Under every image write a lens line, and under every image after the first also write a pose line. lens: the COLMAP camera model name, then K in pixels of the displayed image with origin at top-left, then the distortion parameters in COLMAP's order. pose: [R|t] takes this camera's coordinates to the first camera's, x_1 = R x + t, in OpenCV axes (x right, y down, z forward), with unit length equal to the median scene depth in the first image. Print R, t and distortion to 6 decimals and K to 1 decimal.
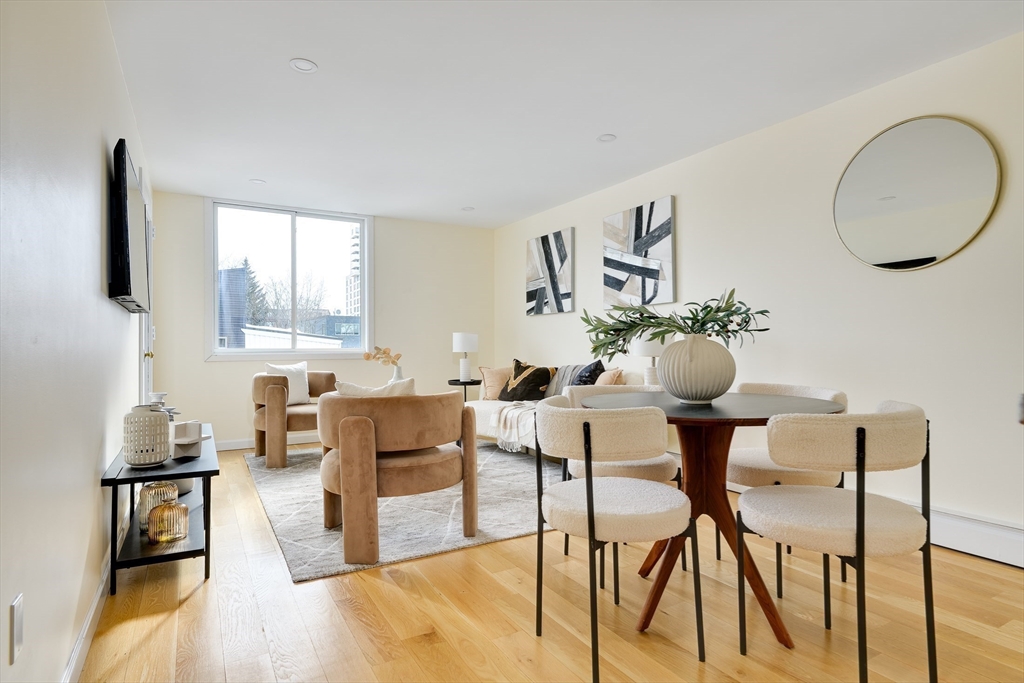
lens RADIAL K [[553.6, 0, 505.9], [0, 553.6, 340.9], [0, 0, 1]] dist [-0.003542, -0.004188]
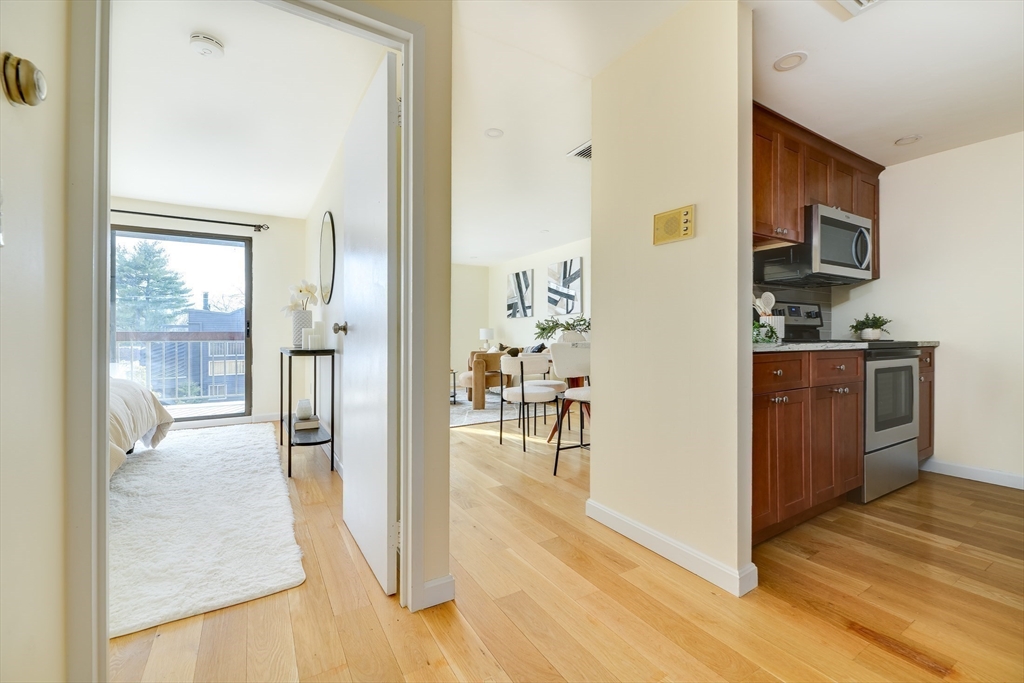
lens RADIAL K [[428.5, 0, 509.8], [0, 428.5, 337.9], [0, 0, 1]] dist [-0.001123, -0.000230]
pose [[0.999546, -0.002597, 0.030003, 0.006731], [0.002258, 0.999933, 0.011350, 0.001293], [-0.030030, -0.011277, 0.999485, -0.446855]]
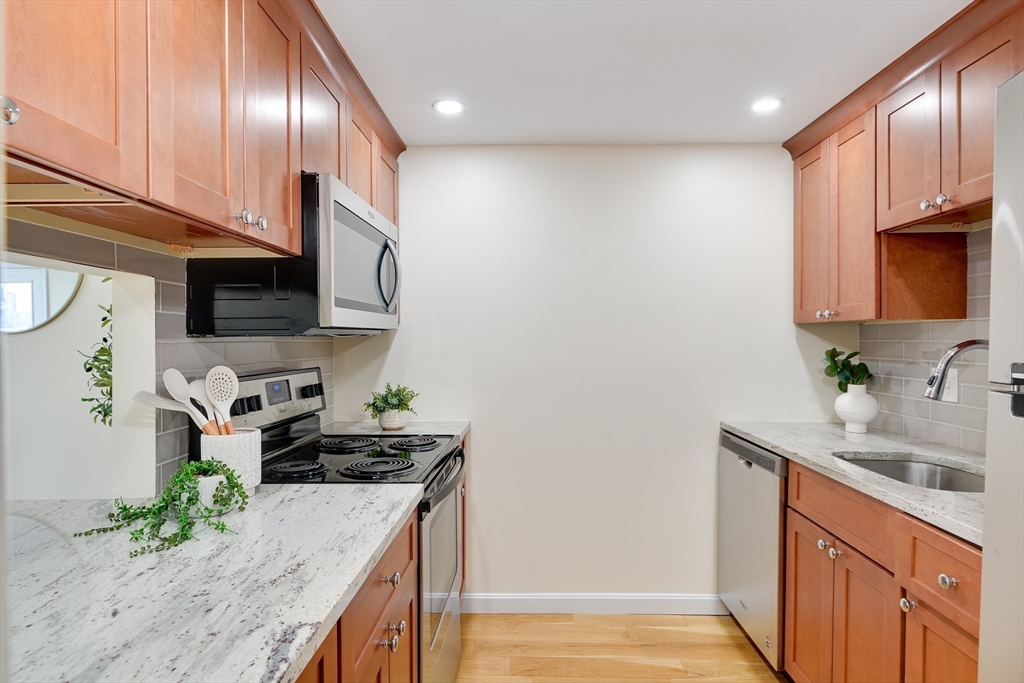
lens RADIAL K [[553.6, 0, 510.4], [0, 553.6, 342.2], [0, 0, 1]] dist [-0.003542, -0.004188]
pose [[0.513958, -0.008938, 0.857769, 0.212507], [-0.001439, 0.999935, 0.011282, -0.075211], [-0.857814, -0.007033, 0.513912, -0.141746]]
